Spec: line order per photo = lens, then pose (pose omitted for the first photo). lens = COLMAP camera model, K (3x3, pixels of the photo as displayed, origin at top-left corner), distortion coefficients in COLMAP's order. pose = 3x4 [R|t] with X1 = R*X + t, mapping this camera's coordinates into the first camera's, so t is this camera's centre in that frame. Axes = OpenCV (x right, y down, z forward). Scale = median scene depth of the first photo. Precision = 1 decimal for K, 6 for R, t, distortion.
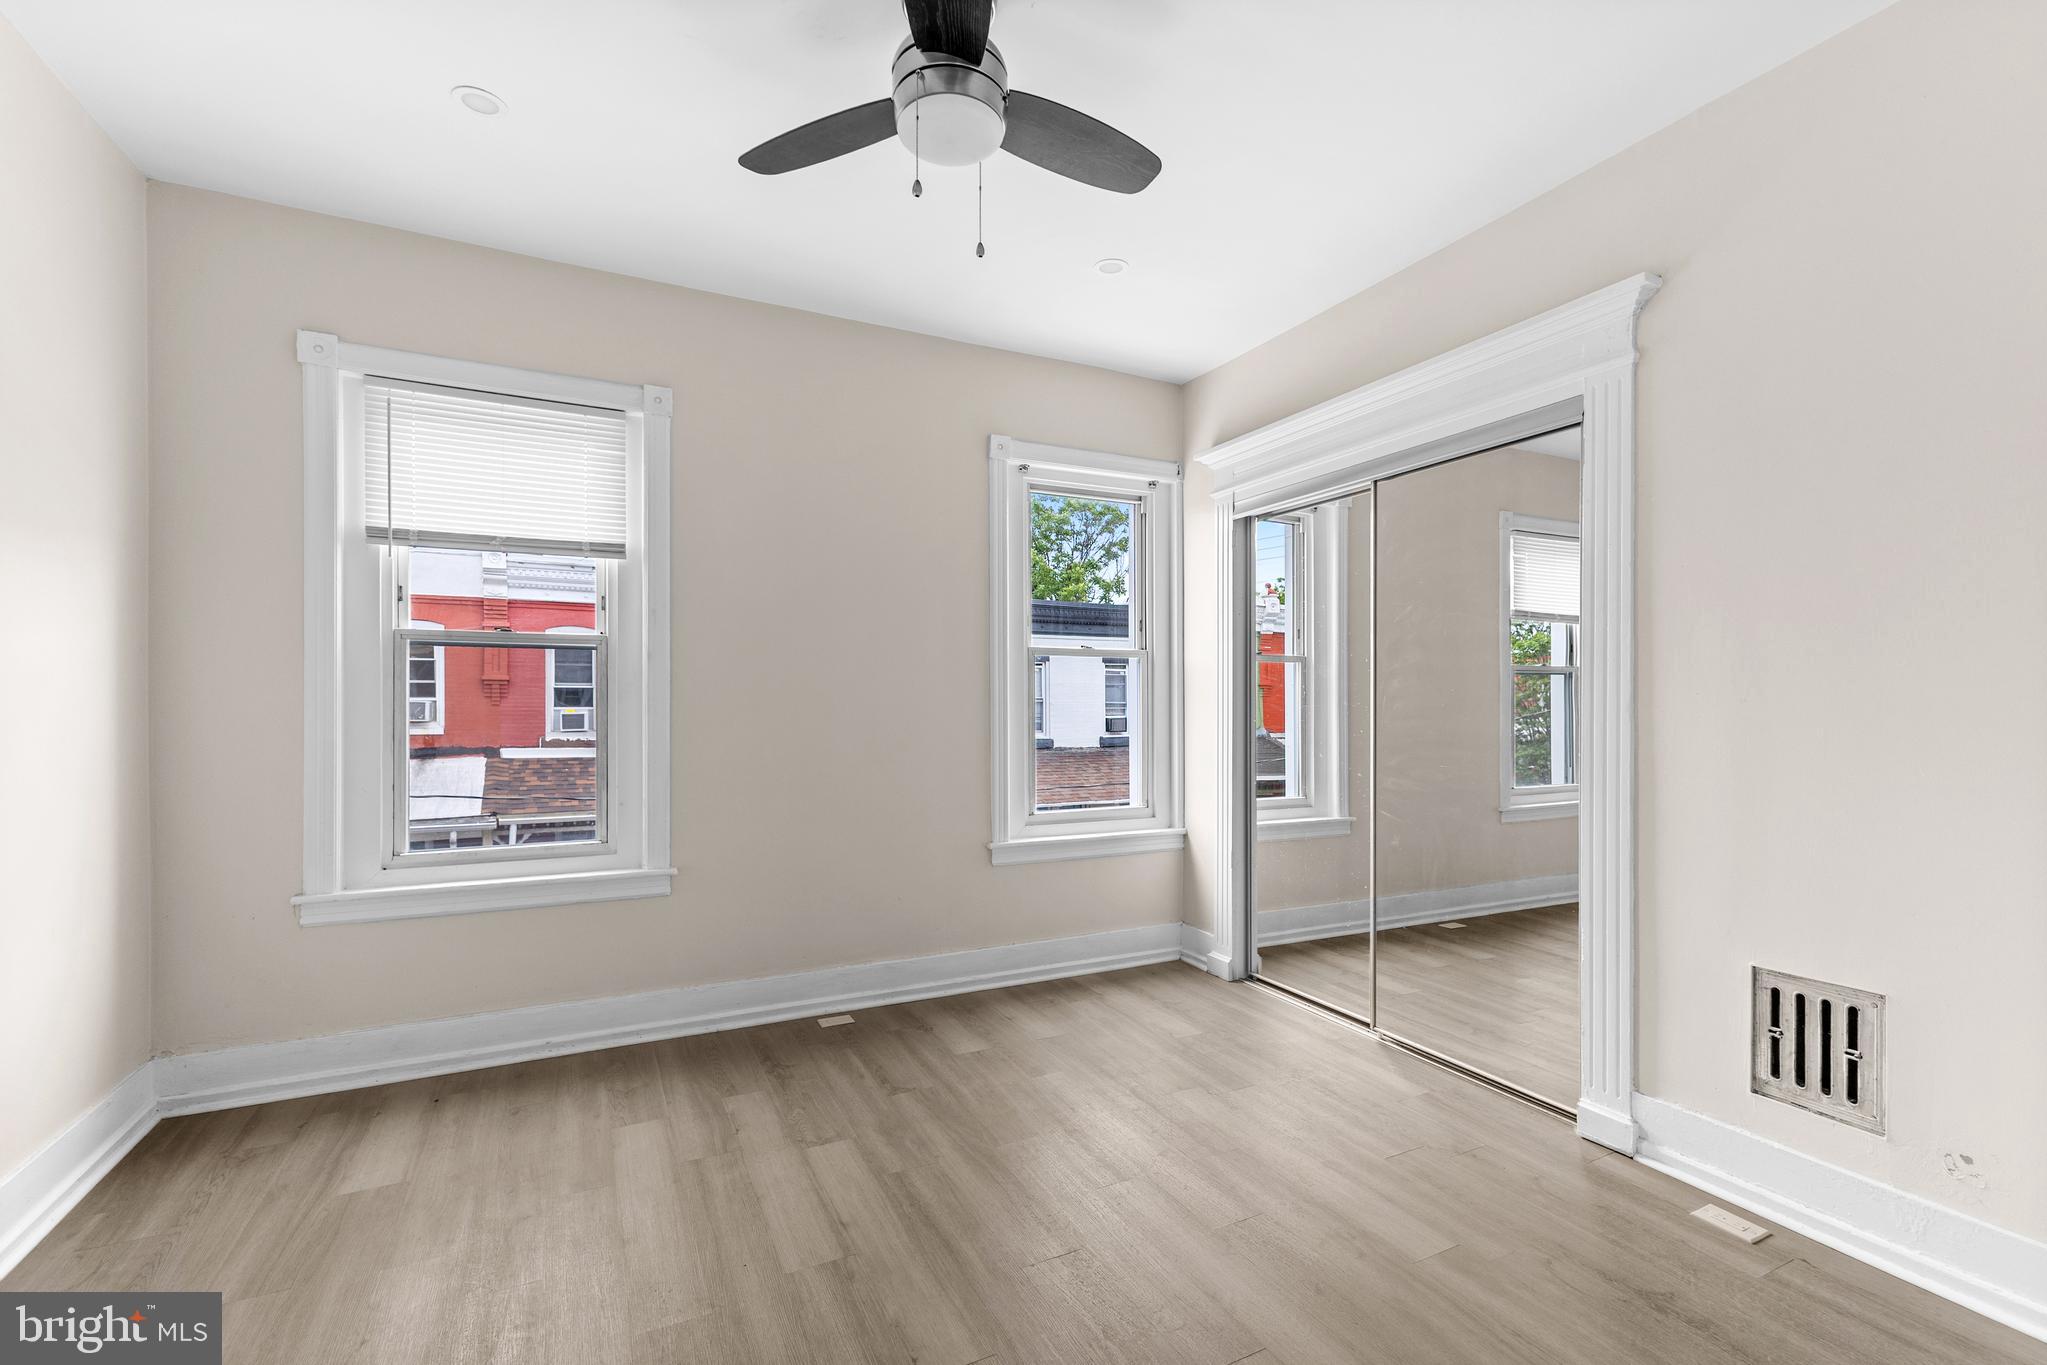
lens RADIAL K [[909.4, 0, 1023.5], [0, 909.4, 682.5], [0, 0, 1]] dist [0.011462, -0.000016]
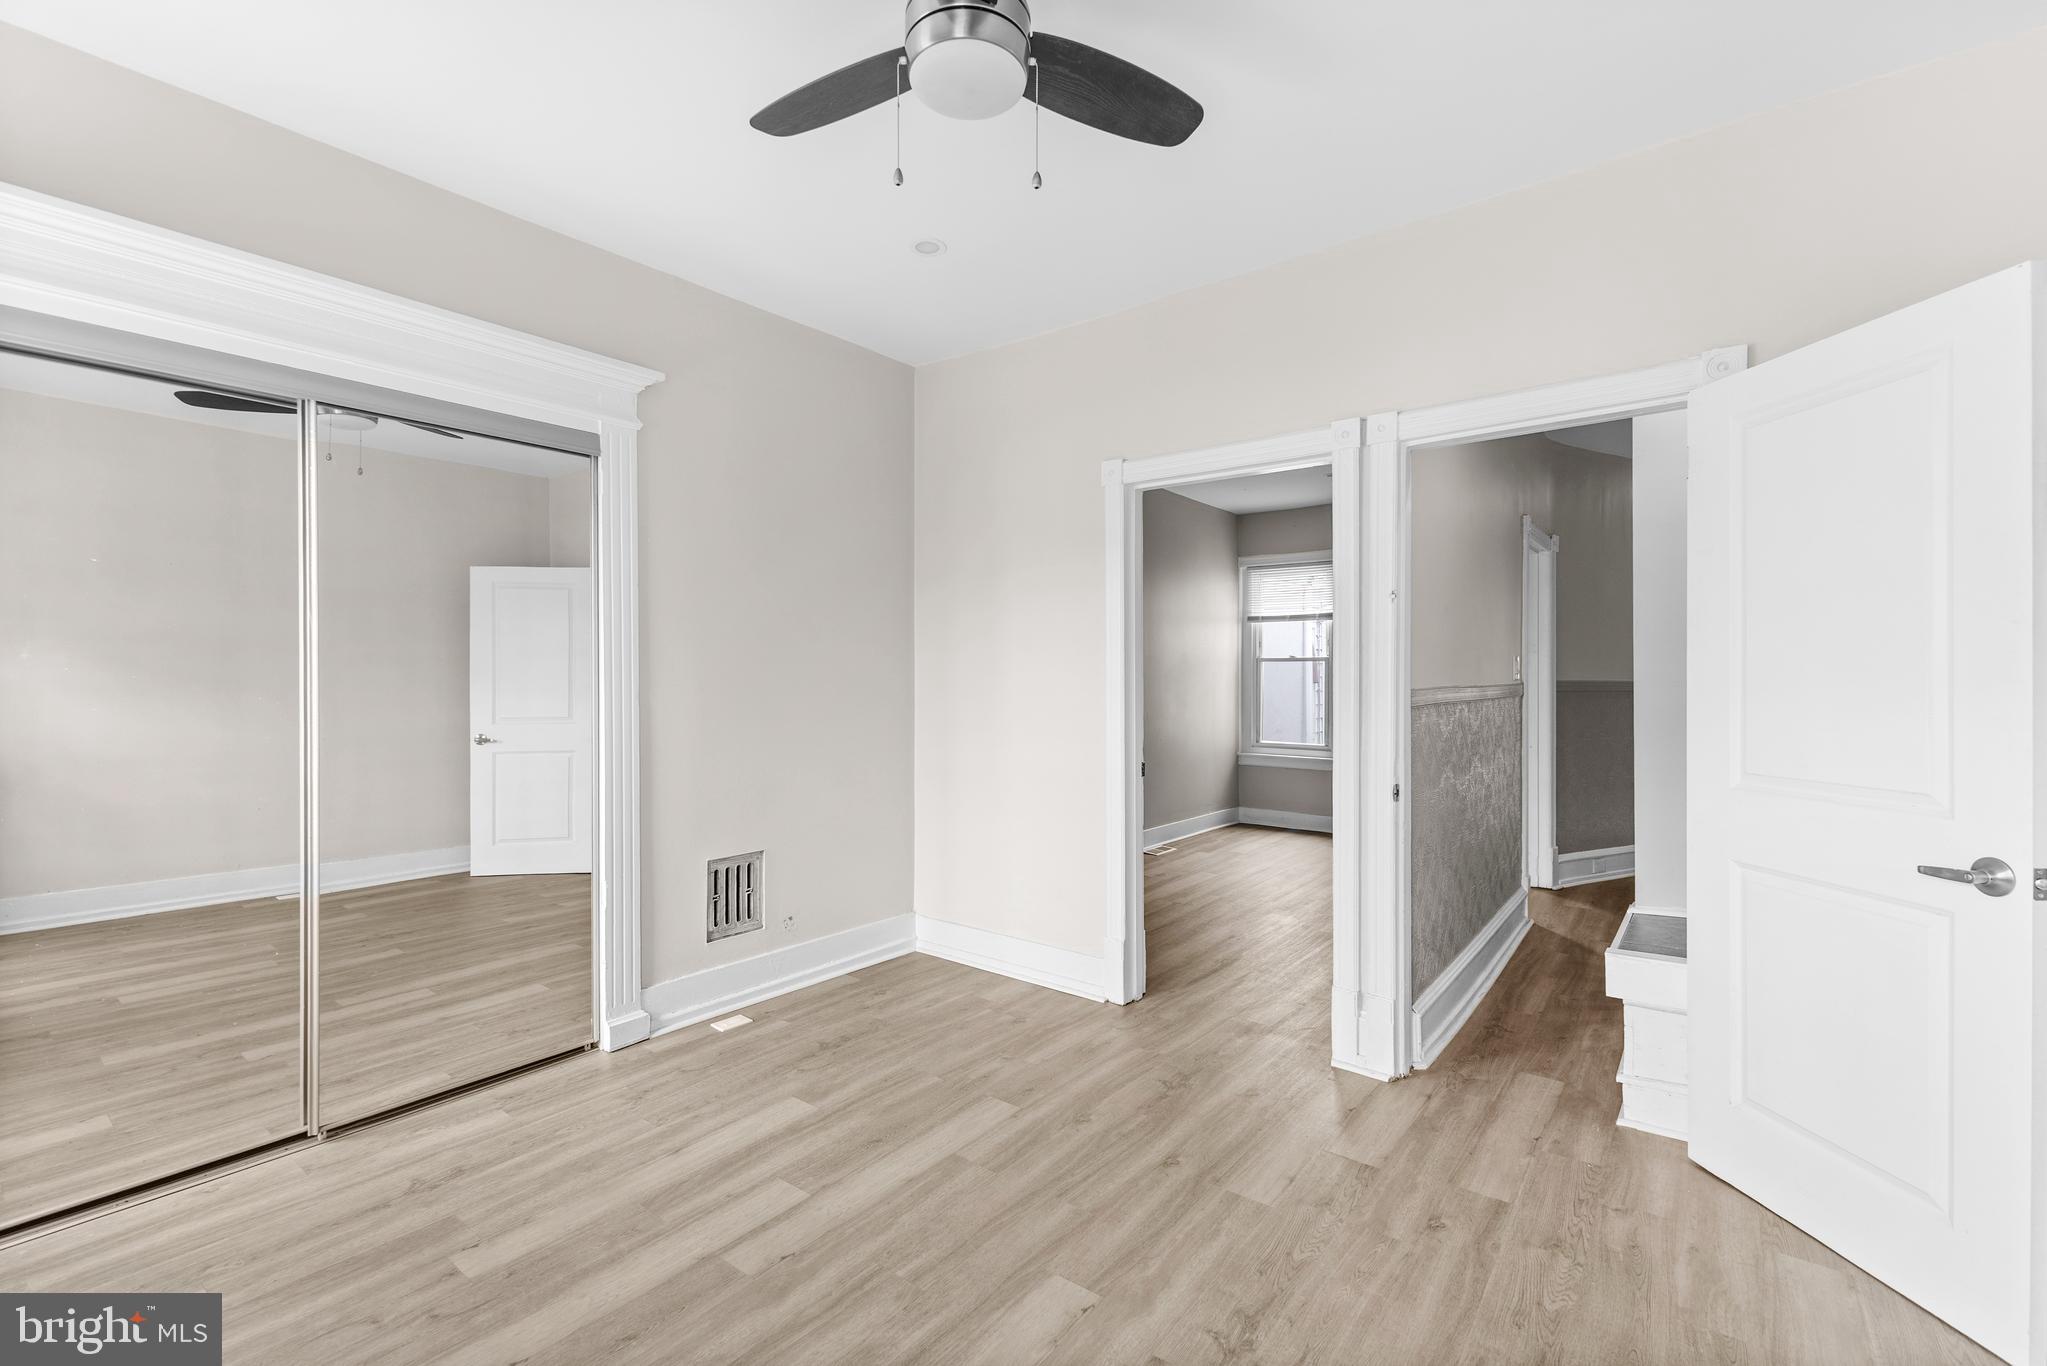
lens RADIAL K [[909.4, 0, 1023.5], [0, 909.4, 683.0], [0, 0, 1]] dist [0.011462, -0.000016]
pose [[-0.432355, 0.000364, 0.901704, -0.831771], [-0.003629, 0.999991, -0.002143, 0.010379], [-0.901696, -0.004199, -0.432349, 1.202926]]
